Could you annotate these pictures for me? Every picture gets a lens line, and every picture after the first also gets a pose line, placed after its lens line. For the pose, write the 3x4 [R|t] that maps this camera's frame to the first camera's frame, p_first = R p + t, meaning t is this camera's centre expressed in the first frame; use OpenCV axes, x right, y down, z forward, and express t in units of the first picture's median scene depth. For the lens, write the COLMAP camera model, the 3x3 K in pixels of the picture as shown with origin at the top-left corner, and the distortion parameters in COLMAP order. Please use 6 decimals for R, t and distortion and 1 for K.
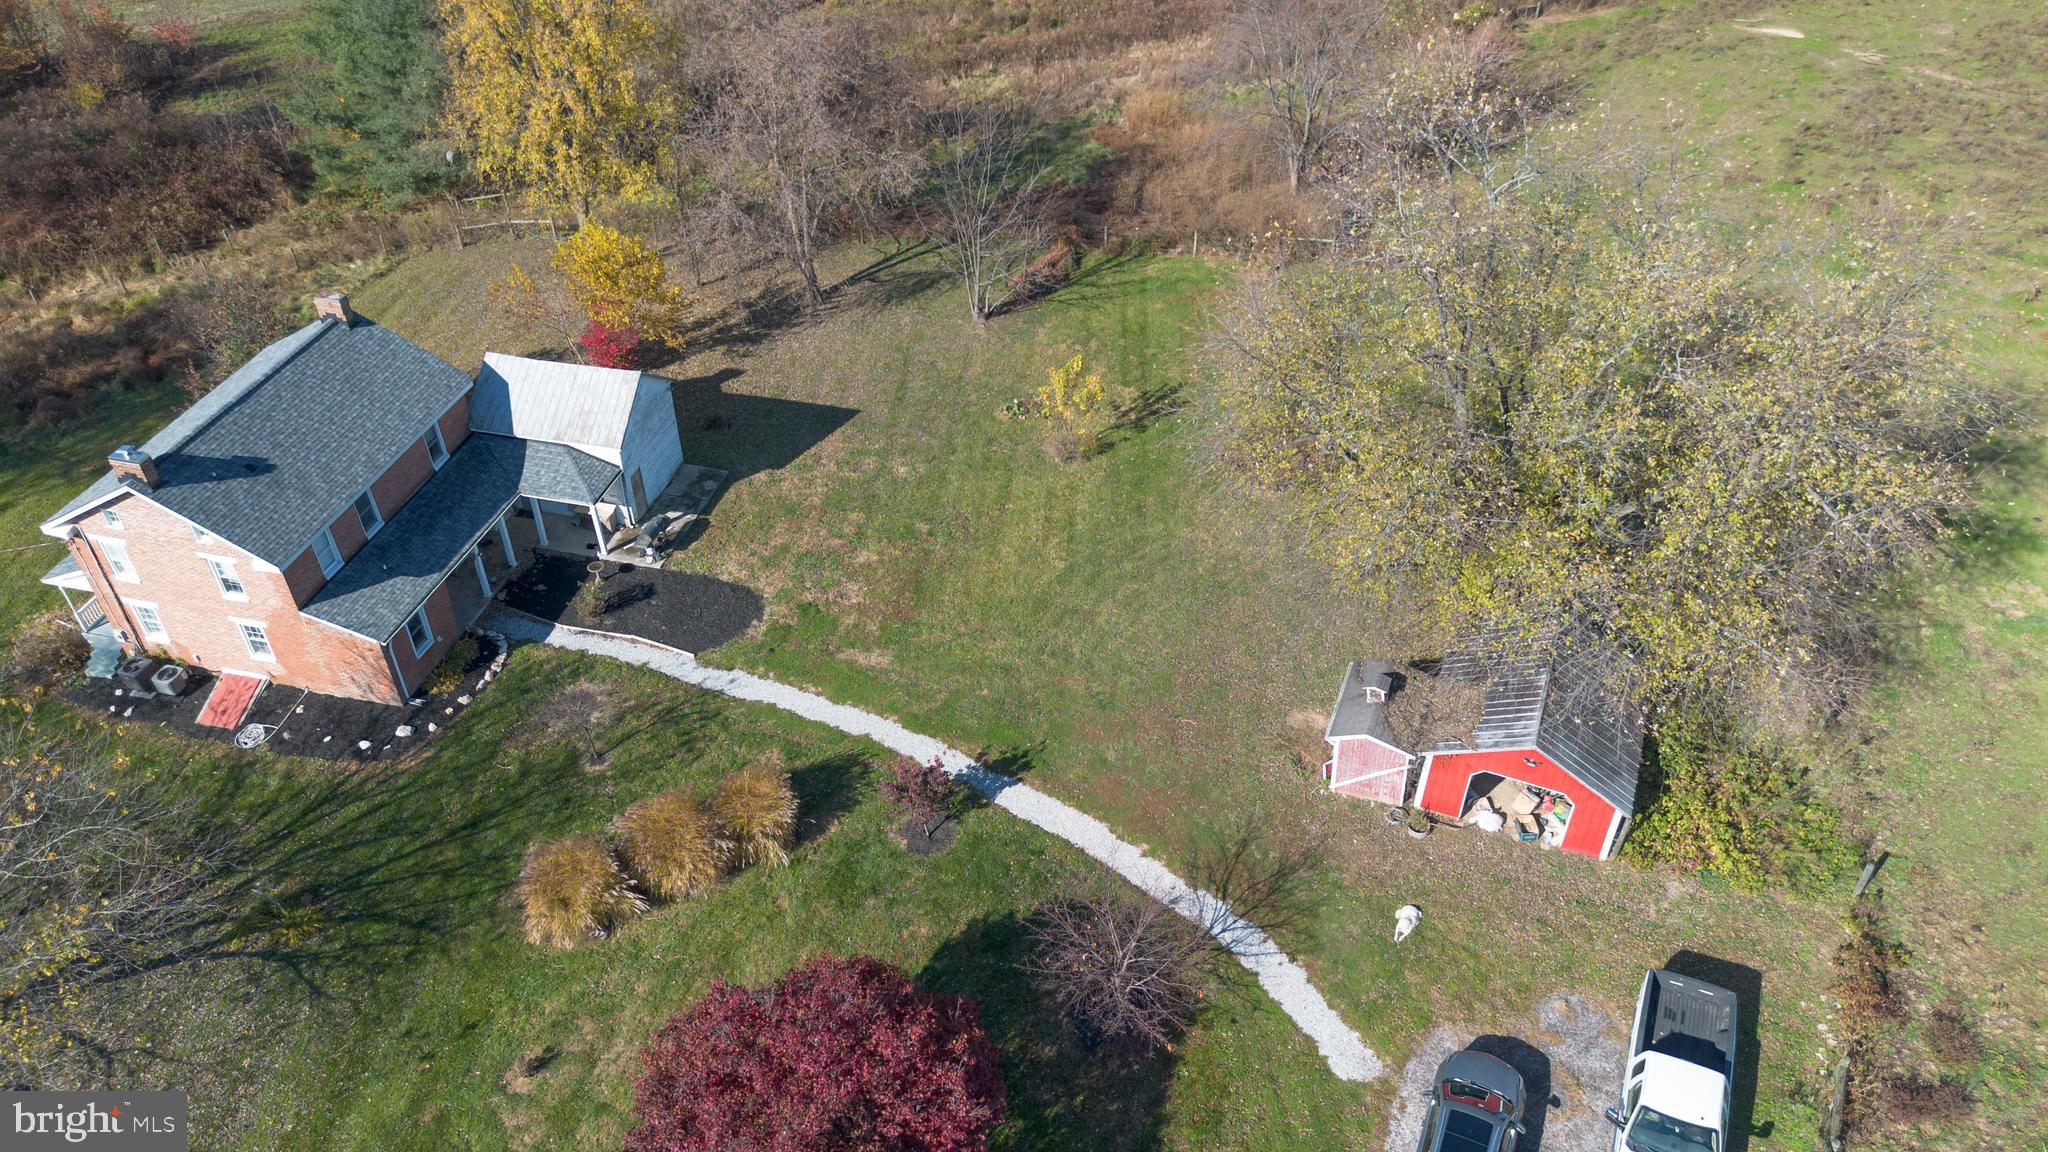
lens RADIAL K [[1429.1, 0, 1024.0], [0, 1429.1, 576.0], [0, 0, 1]] dist [0.079663, -0.071868]
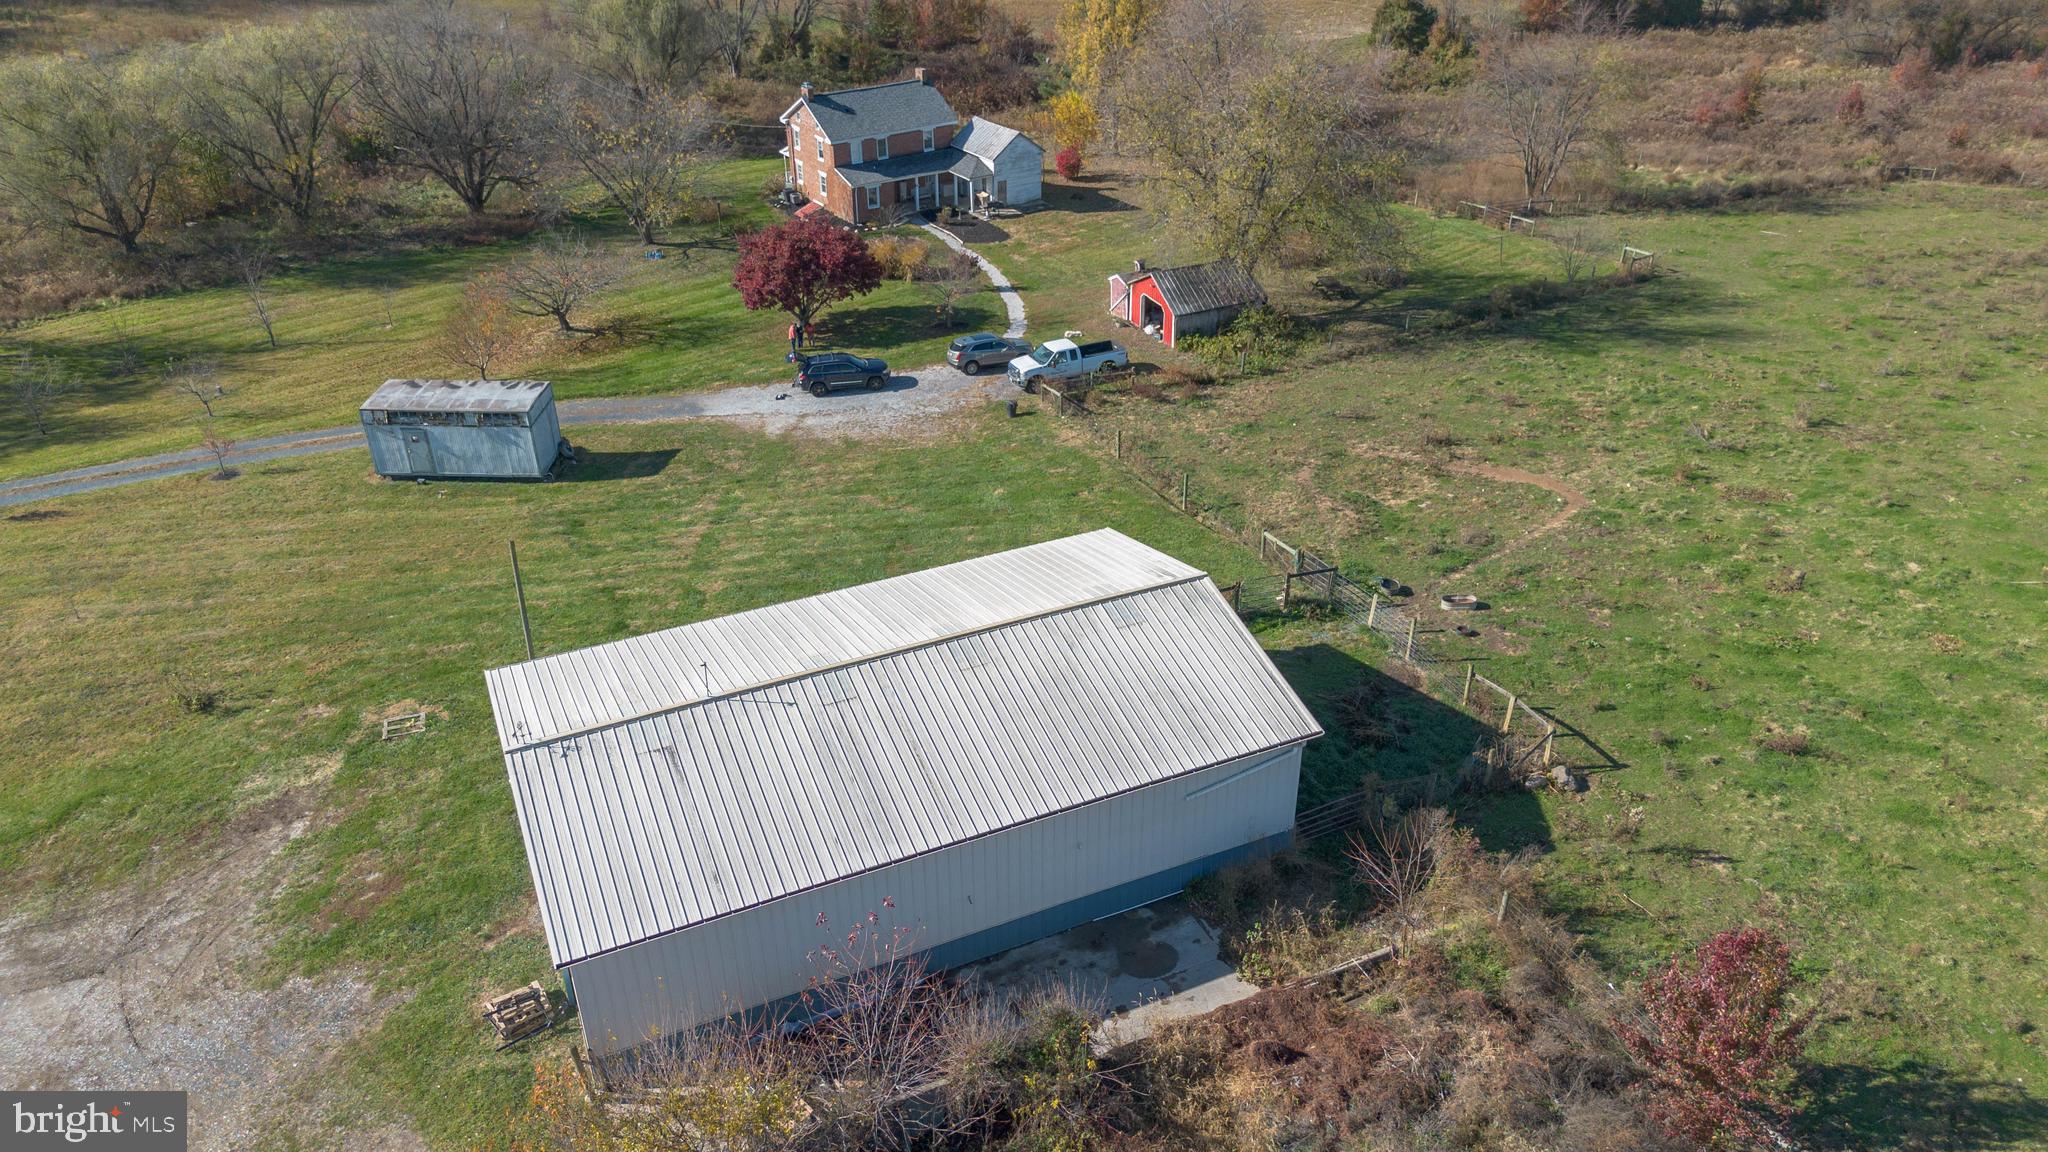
lens RADIAL K [[1457.7, 0, 1024.0], [0, 1457.7, 576.0], [0, 0, 1]] dist [0.077402, -0.084415]
pose [[0.743705, 0.344445, -0.572940, 1.293408], [-0.427050, 0.904164, -0.010760, 0.504463], [0.514326, 0.252677, 0.819526, -0.619450]]
